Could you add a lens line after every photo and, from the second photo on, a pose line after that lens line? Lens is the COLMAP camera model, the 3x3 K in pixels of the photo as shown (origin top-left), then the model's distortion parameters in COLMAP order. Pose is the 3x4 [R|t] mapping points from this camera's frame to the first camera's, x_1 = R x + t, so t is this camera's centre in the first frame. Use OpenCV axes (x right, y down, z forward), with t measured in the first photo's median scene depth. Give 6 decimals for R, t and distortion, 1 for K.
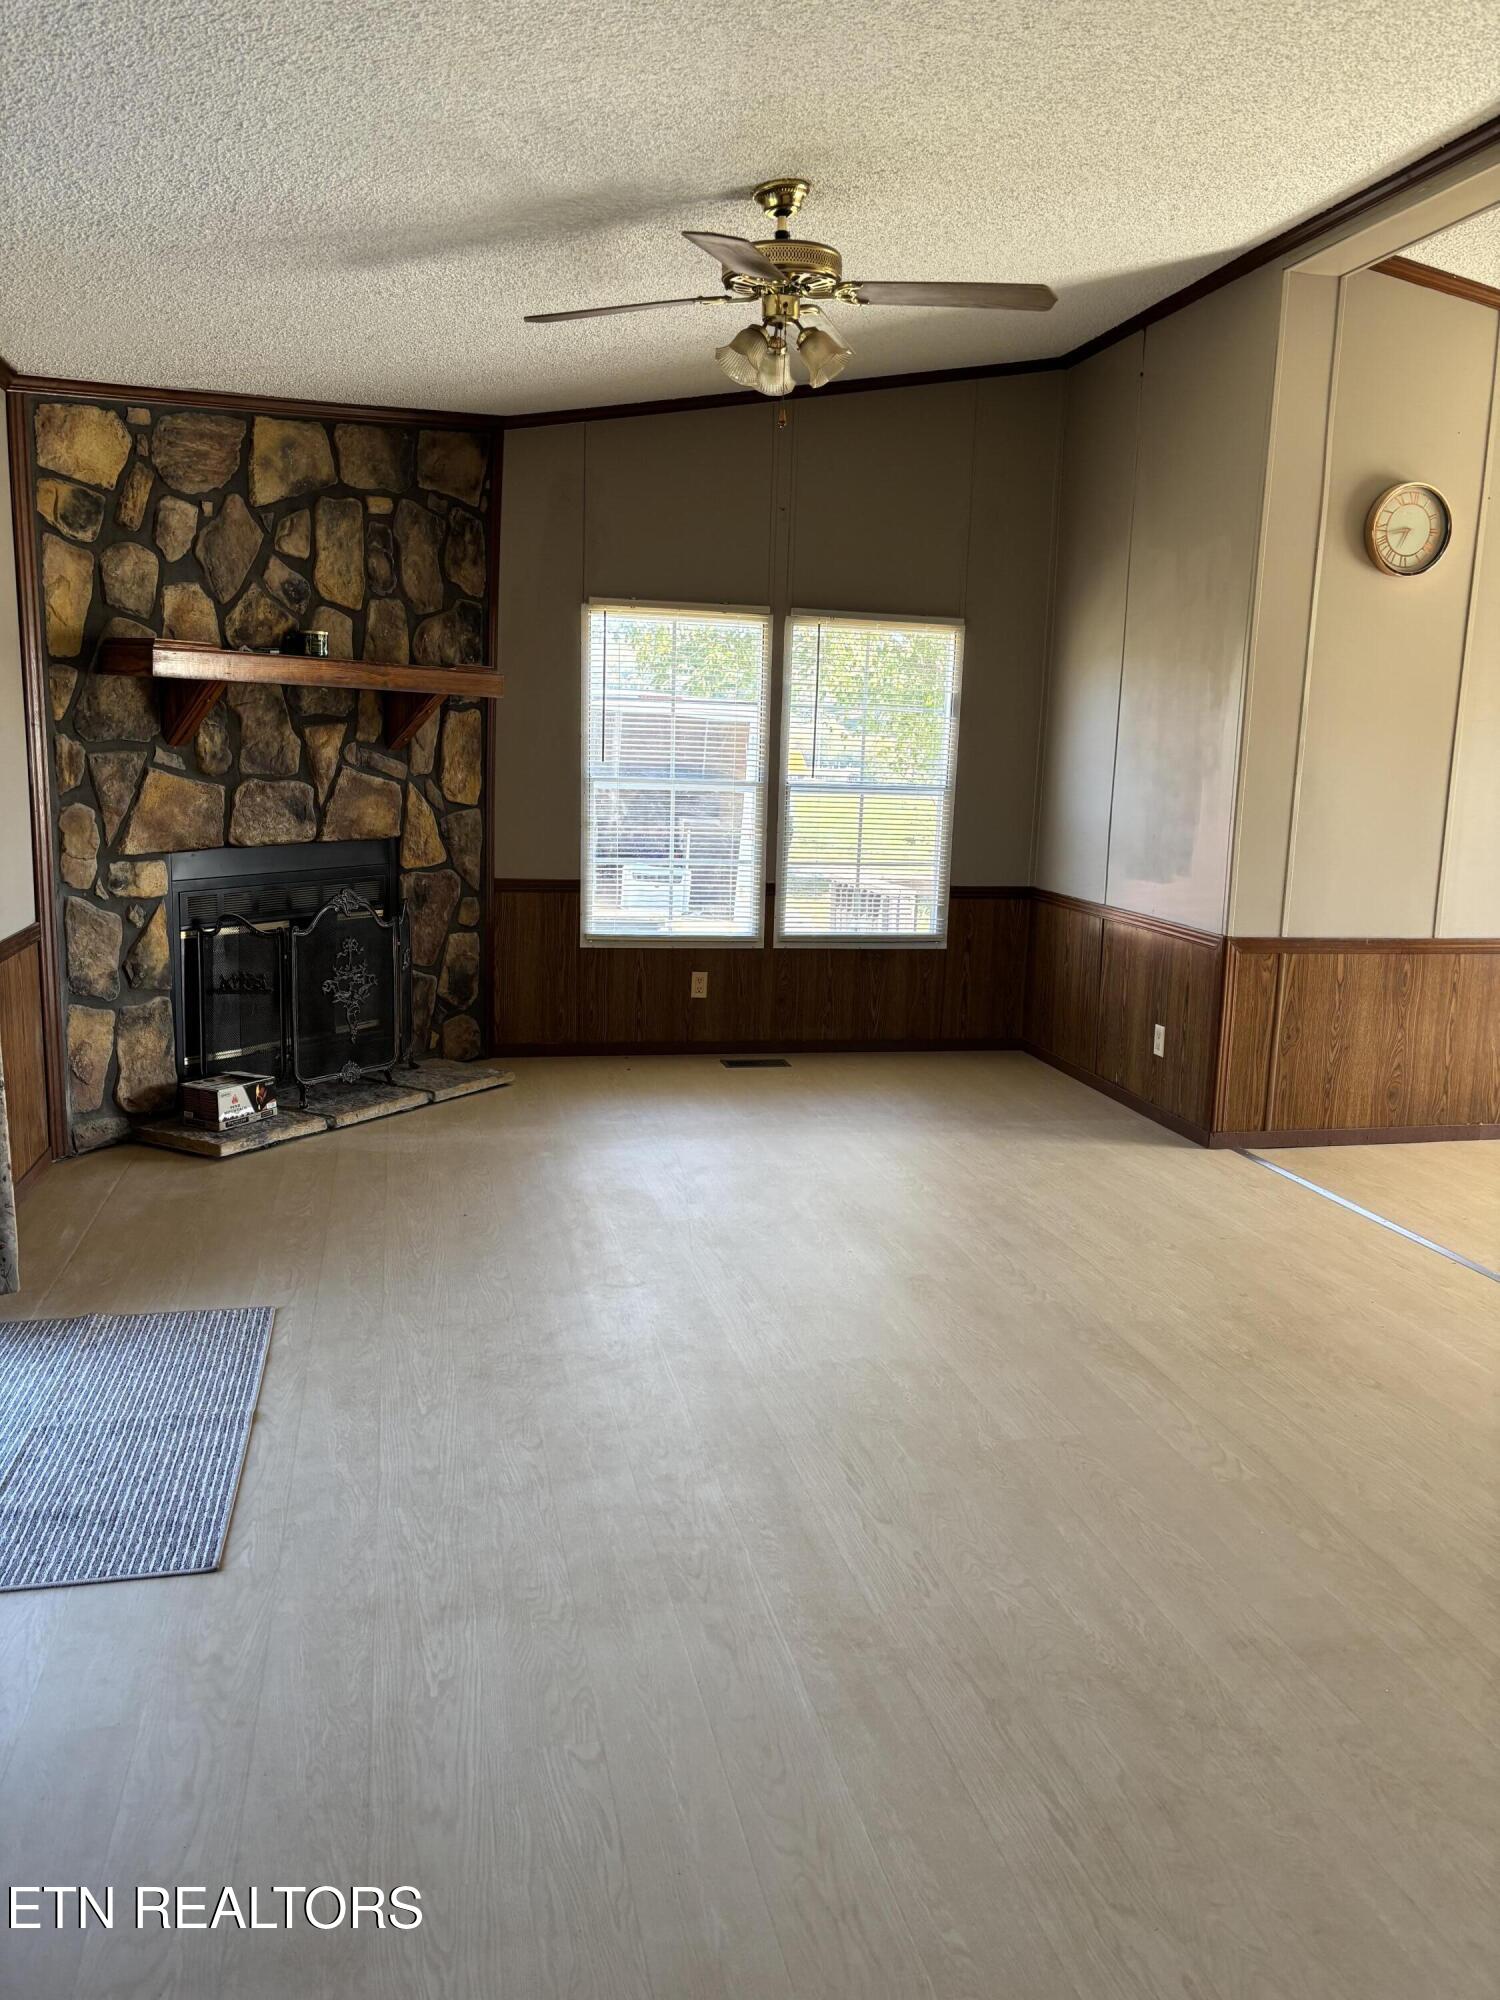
lens RADIAL K [[1499.4, 0, 751.1], [0, 1499.4, 987.8], [0, 0, 1]] dist [0.020685, -0.041779]
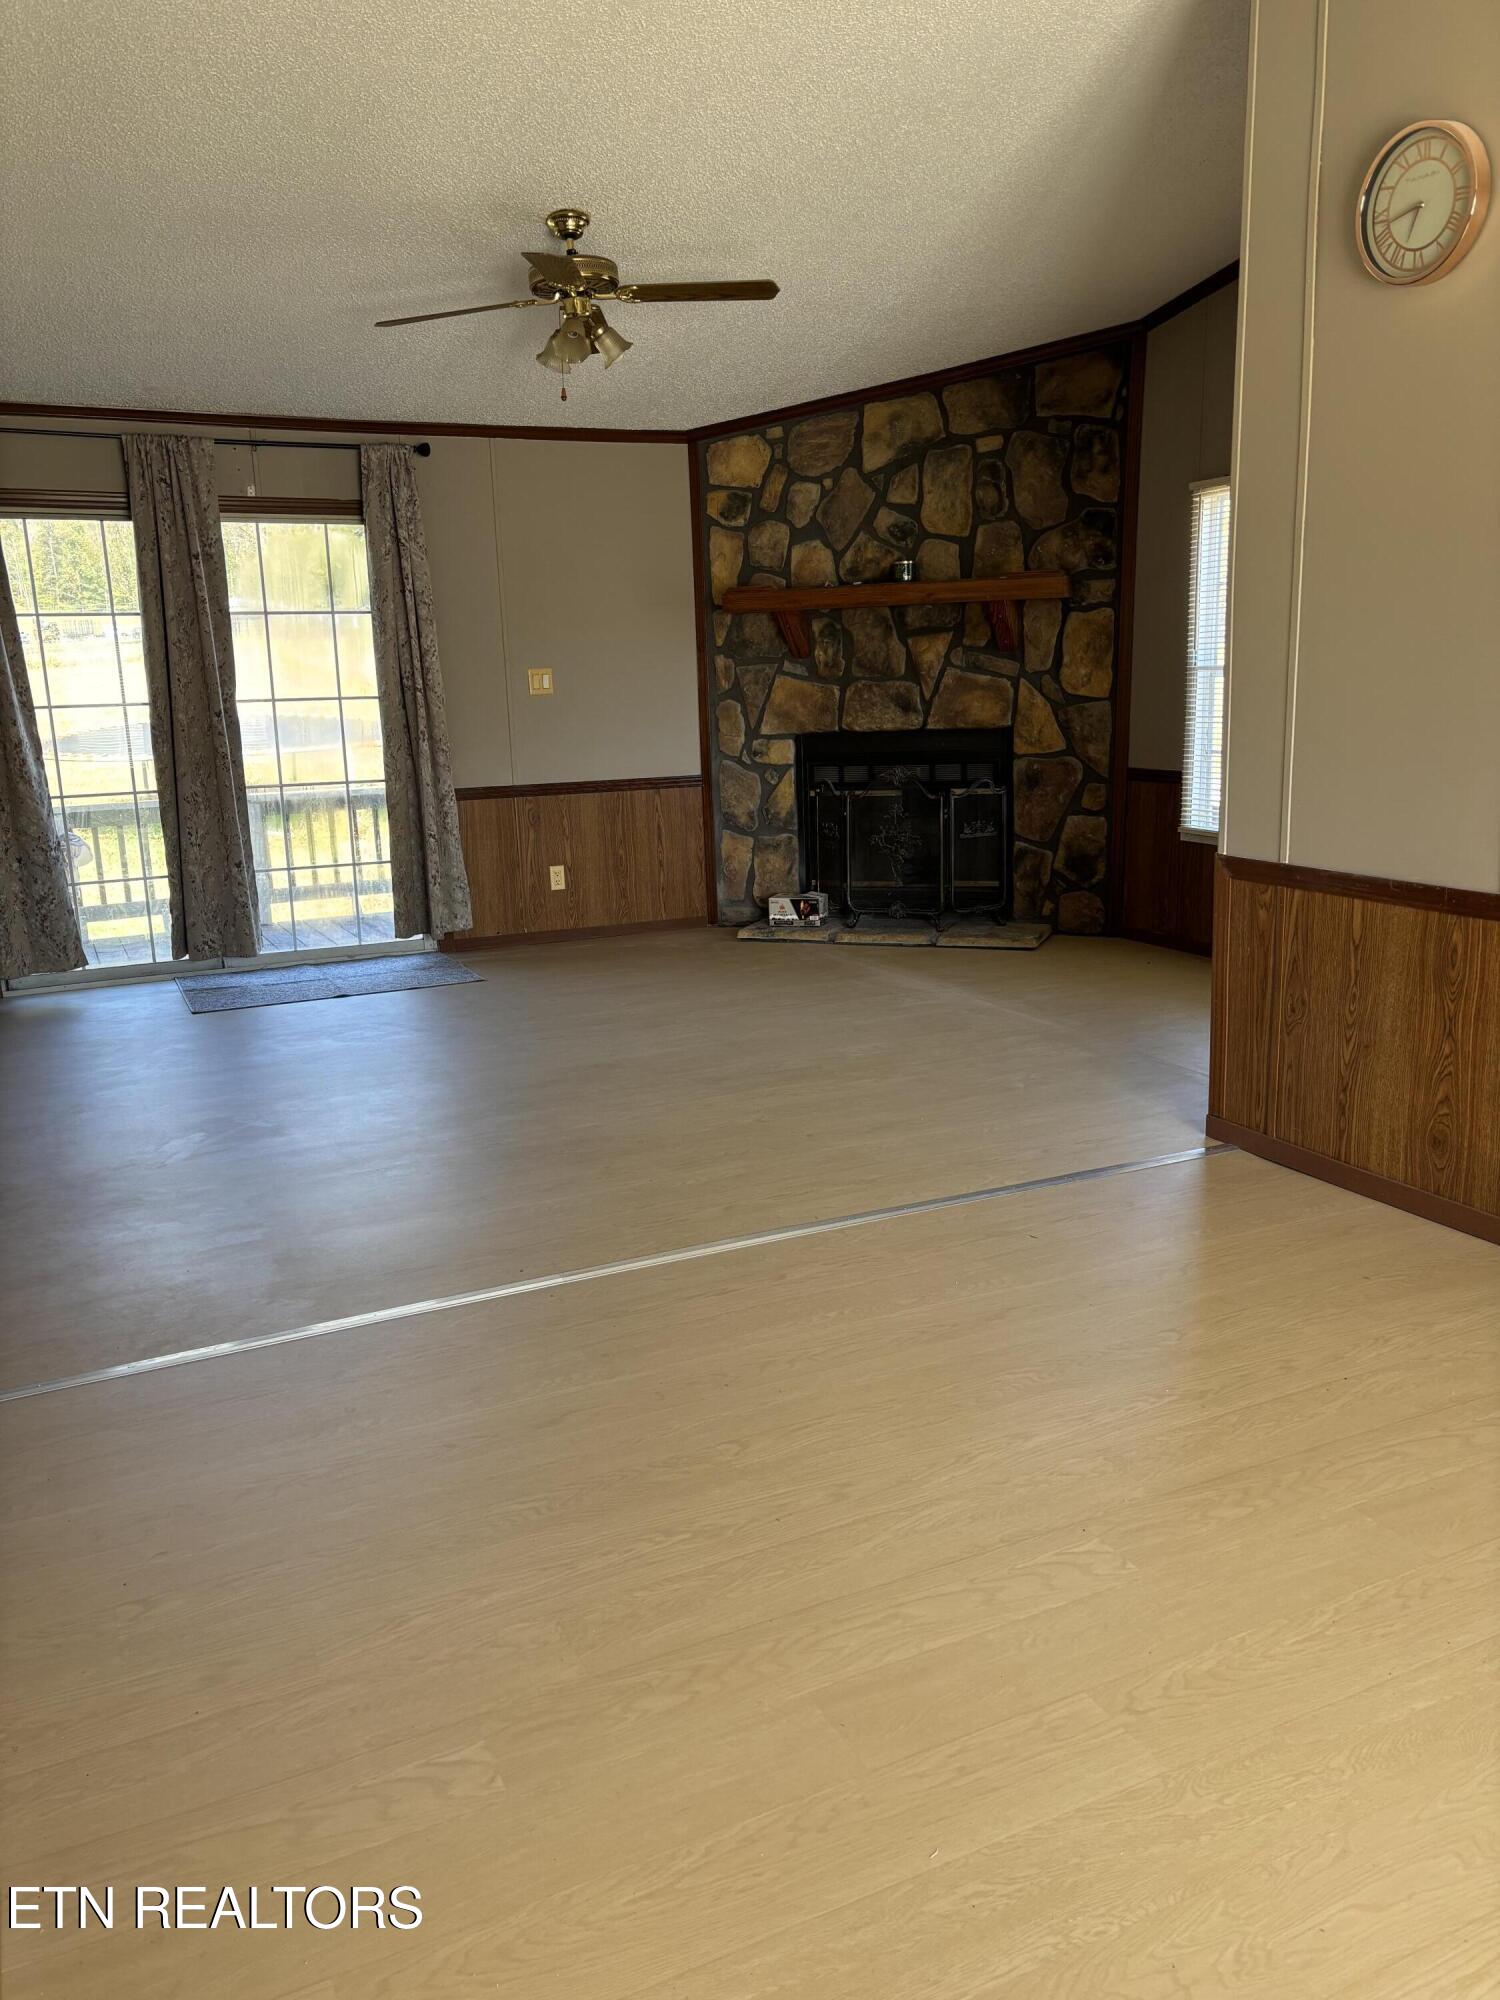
lens RADIAL K [[1499.4, 0, 755.4], [0, 1499.4, 1003.5], [0, 0, 1]] dist [0.020685, -0.041779]
pose [[0.225473, 0.175041, -0.958396, 0.969436], [-0.119105, 0.981301, 0.151203, -0.045658], [0.966942, 0.080057, 0.242105, 0.592711]]
